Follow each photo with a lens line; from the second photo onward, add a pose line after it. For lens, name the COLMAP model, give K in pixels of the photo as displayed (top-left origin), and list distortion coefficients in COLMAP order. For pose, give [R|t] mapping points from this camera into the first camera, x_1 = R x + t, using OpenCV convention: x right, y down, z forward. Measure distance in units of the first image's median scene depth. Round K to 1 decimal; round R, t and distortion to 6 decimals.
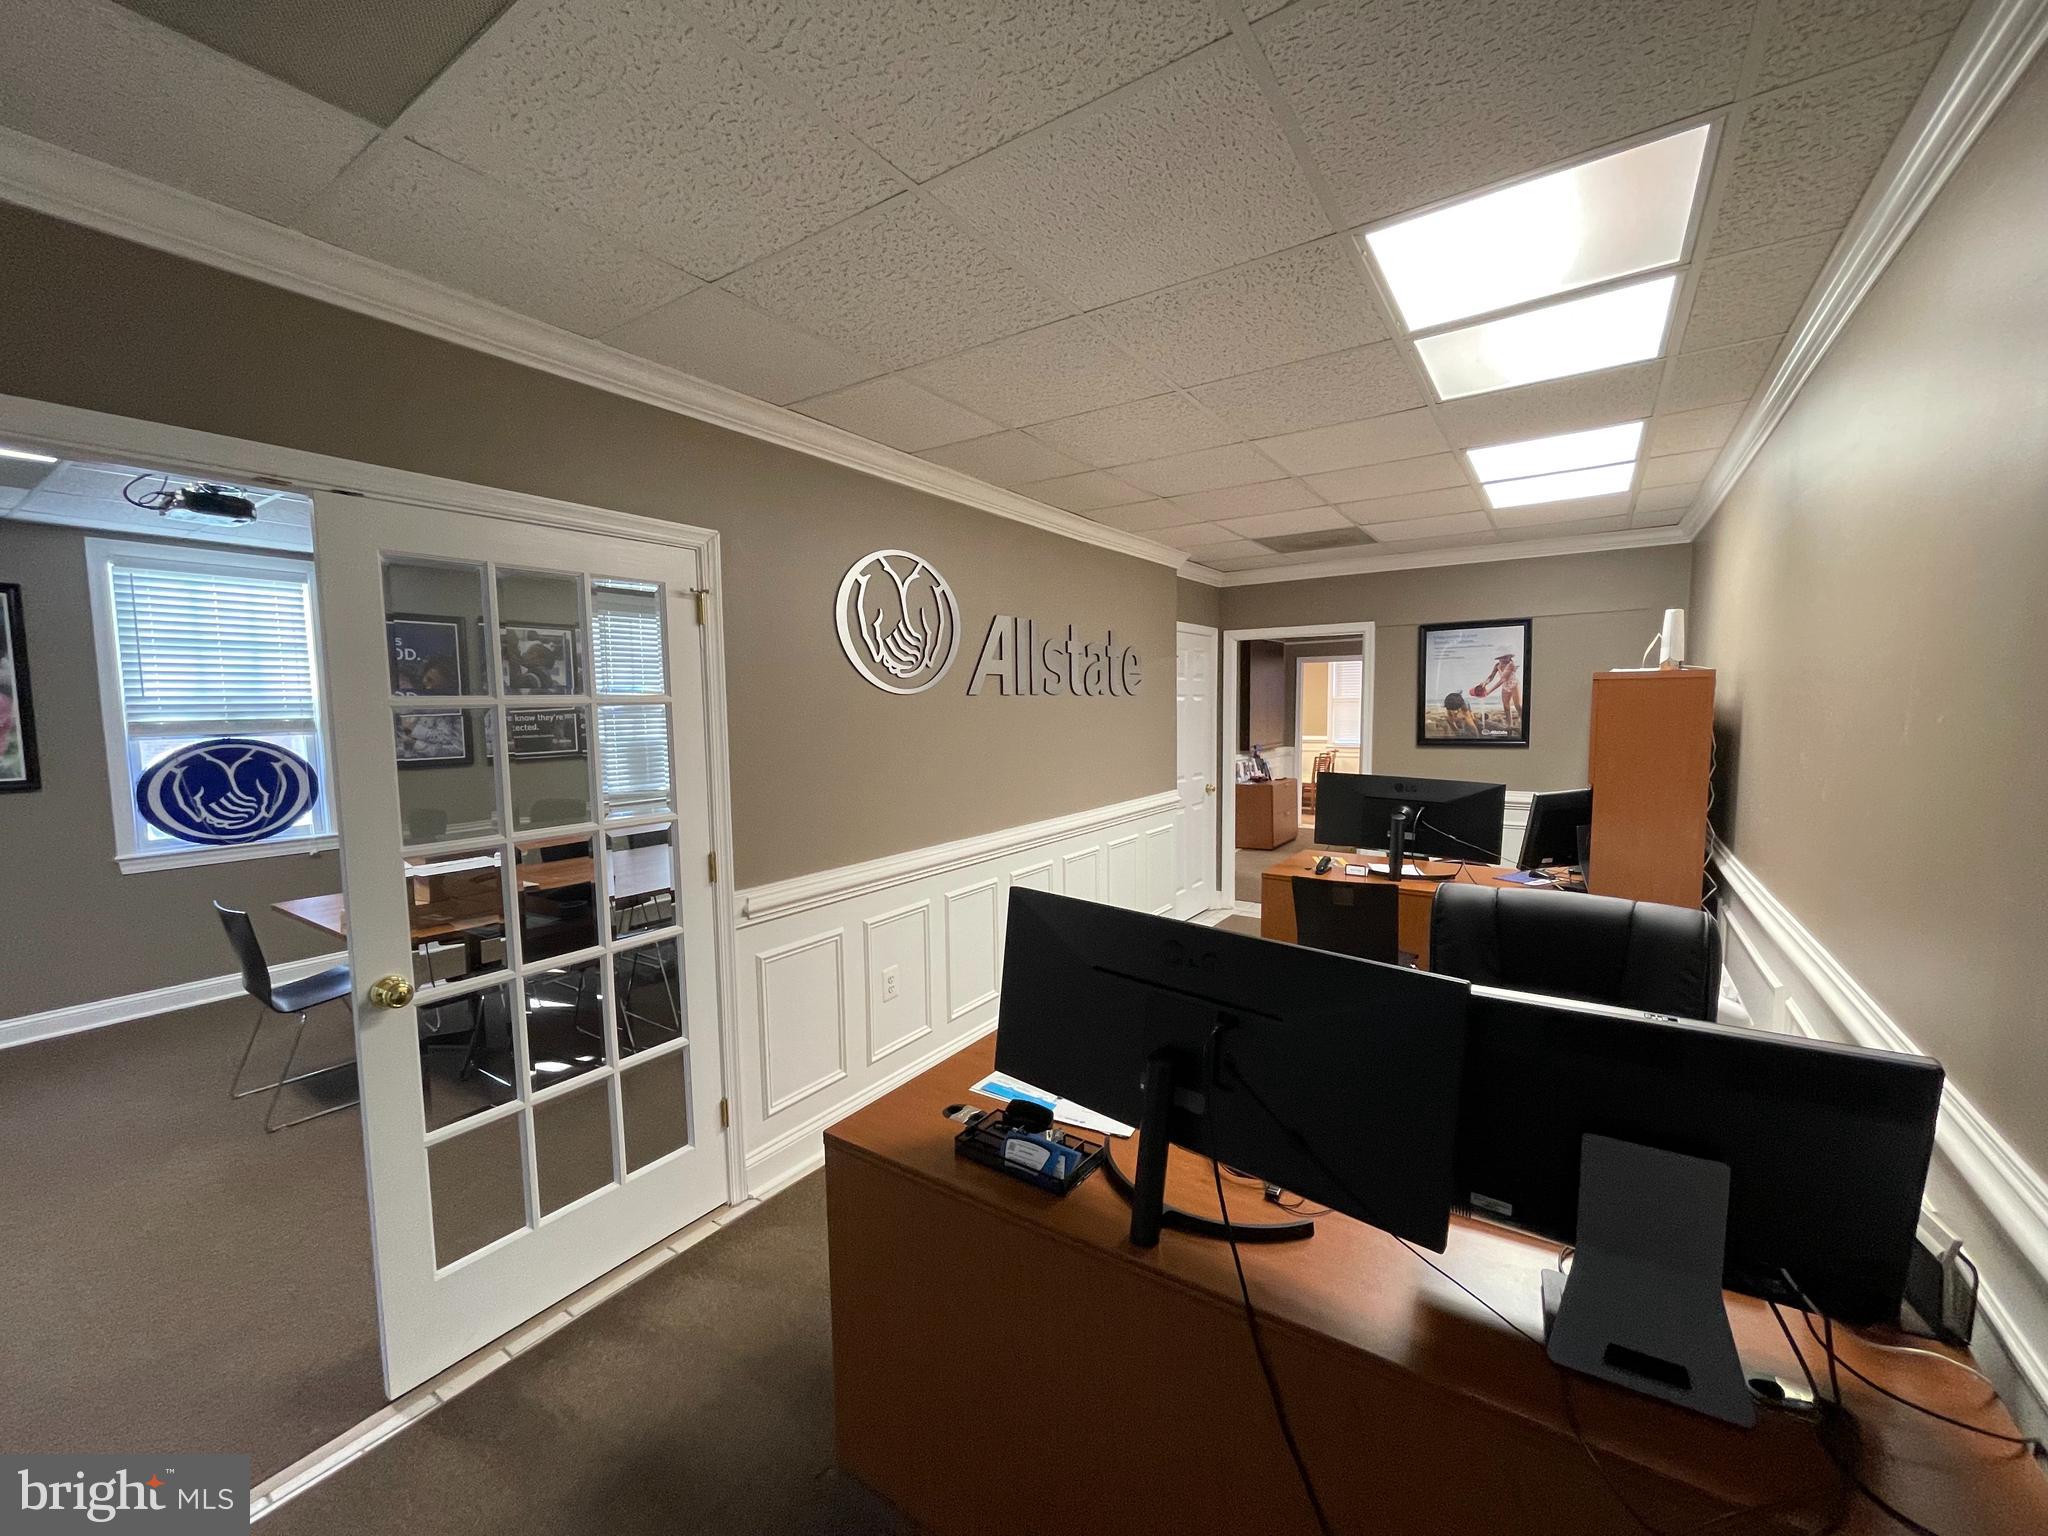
lens RADIAL K [[826.4, 0, 1004.9], [0, 826.4, 771.7], [0, 0, 1]] dist [0.000378, -0.001035]
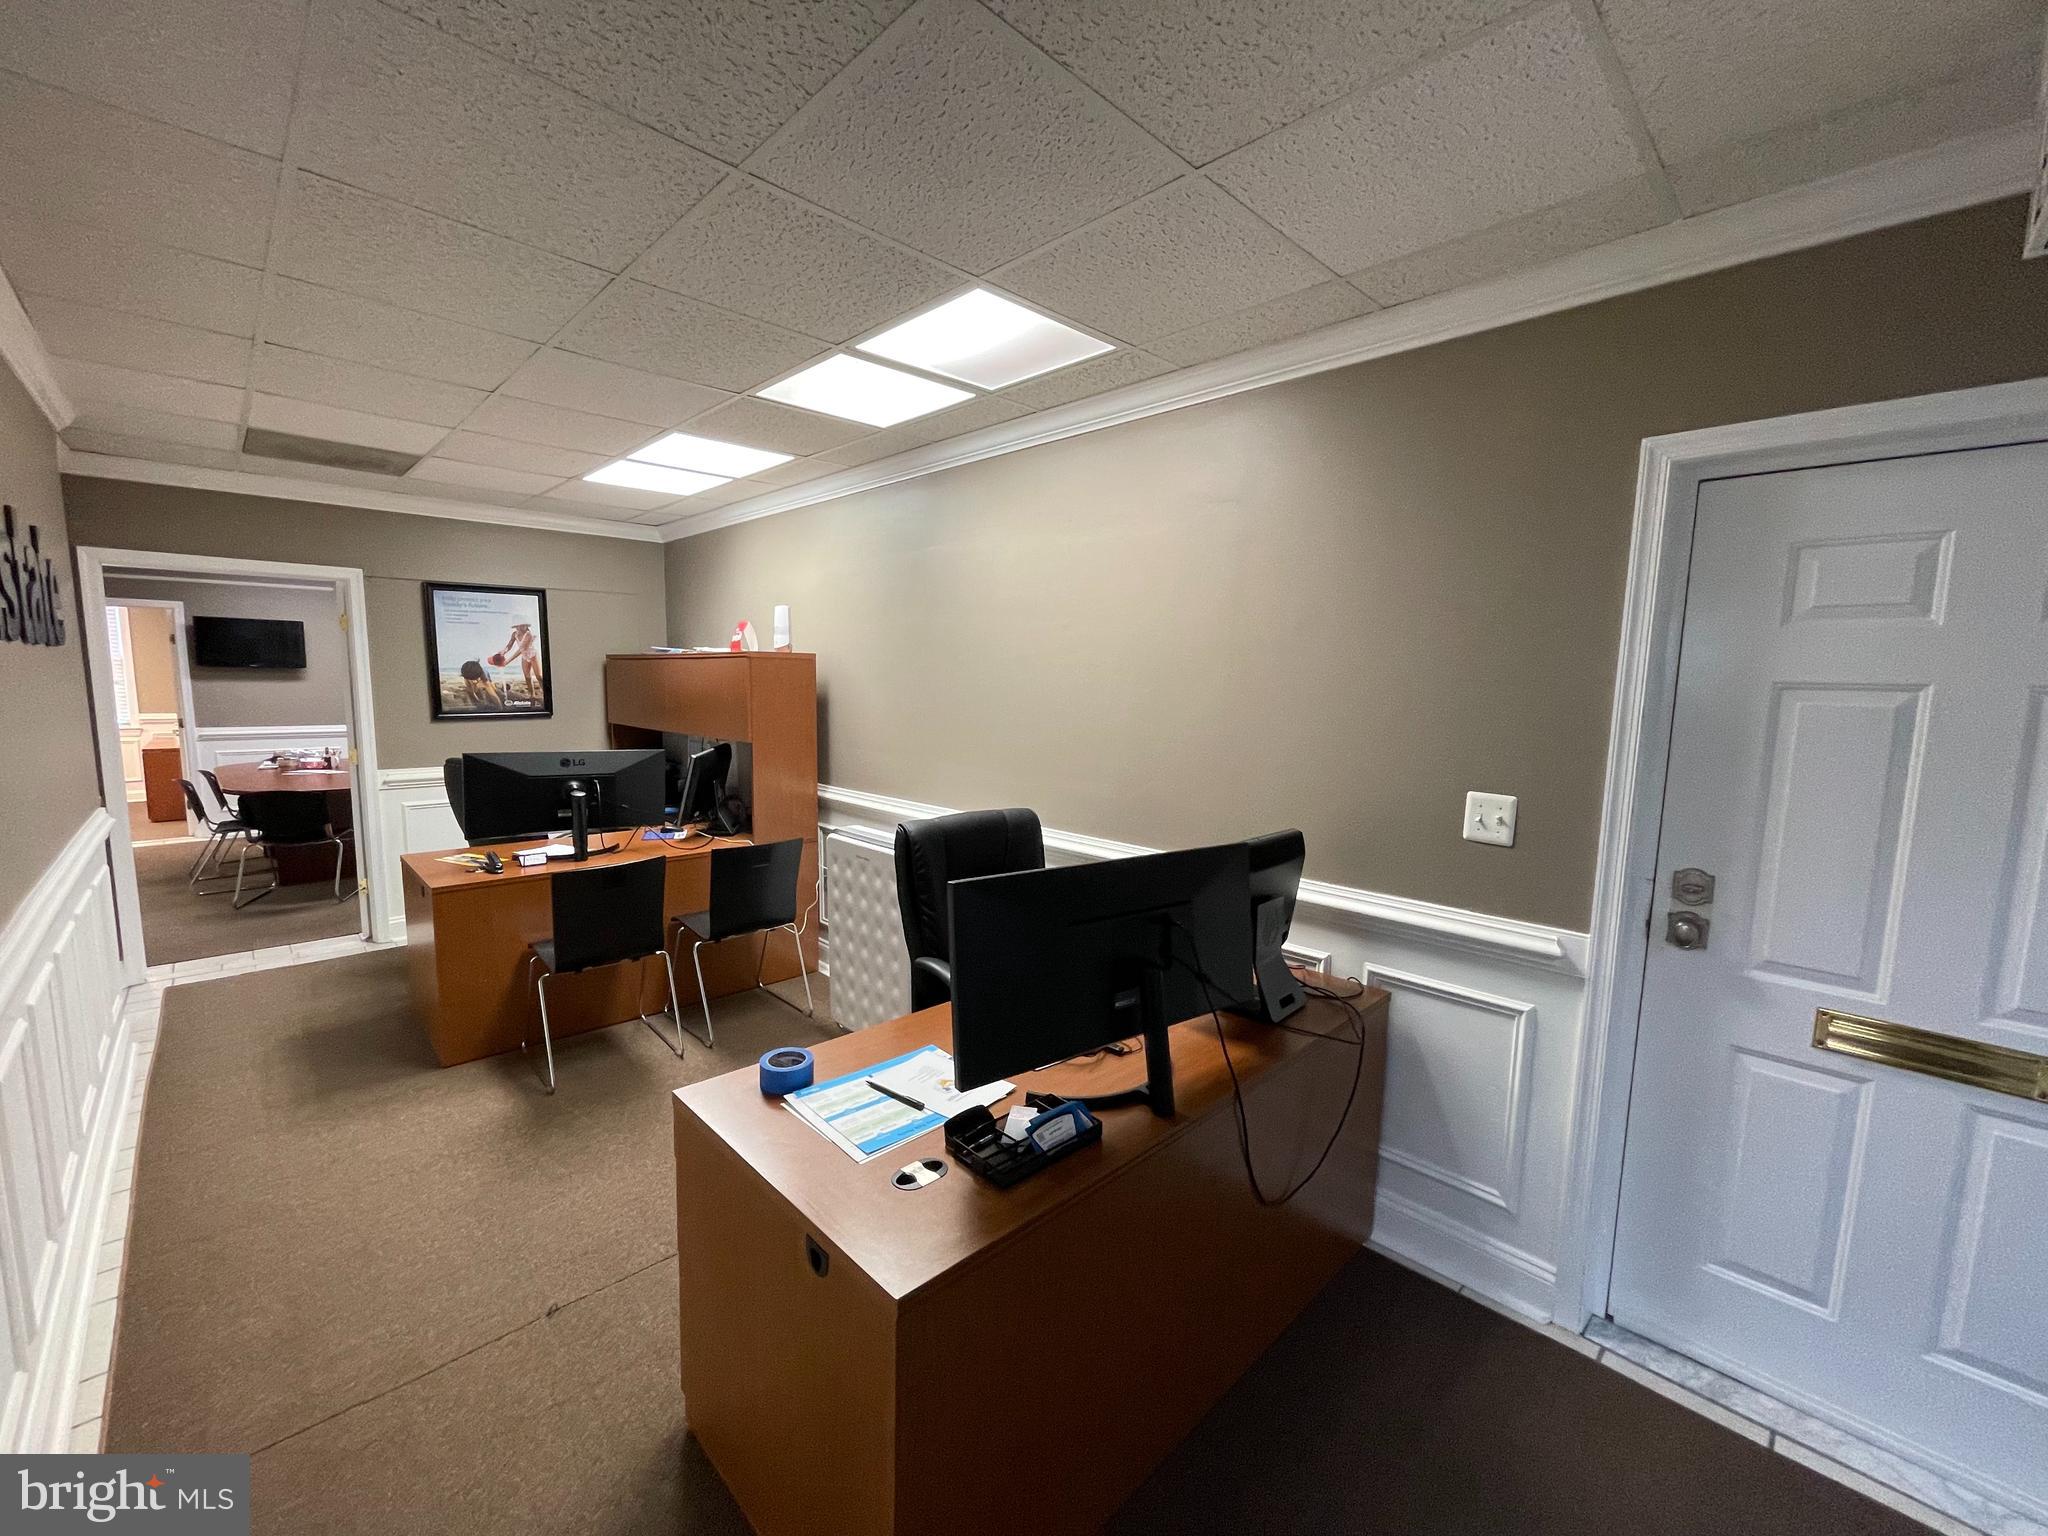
lens RADIAL K [[826.4, 0, 1015.4], [0, 826.4, 771.6], [0, 0, 1]] dist [0.000378, -0.001035]
pose [[0.194603, -0.097793, 0.975995, -0.257394], [0.062292, 0.994241, 0.087201, -0.015766], [-0.978902, 0.043827, 0.199574, 0.236146]]
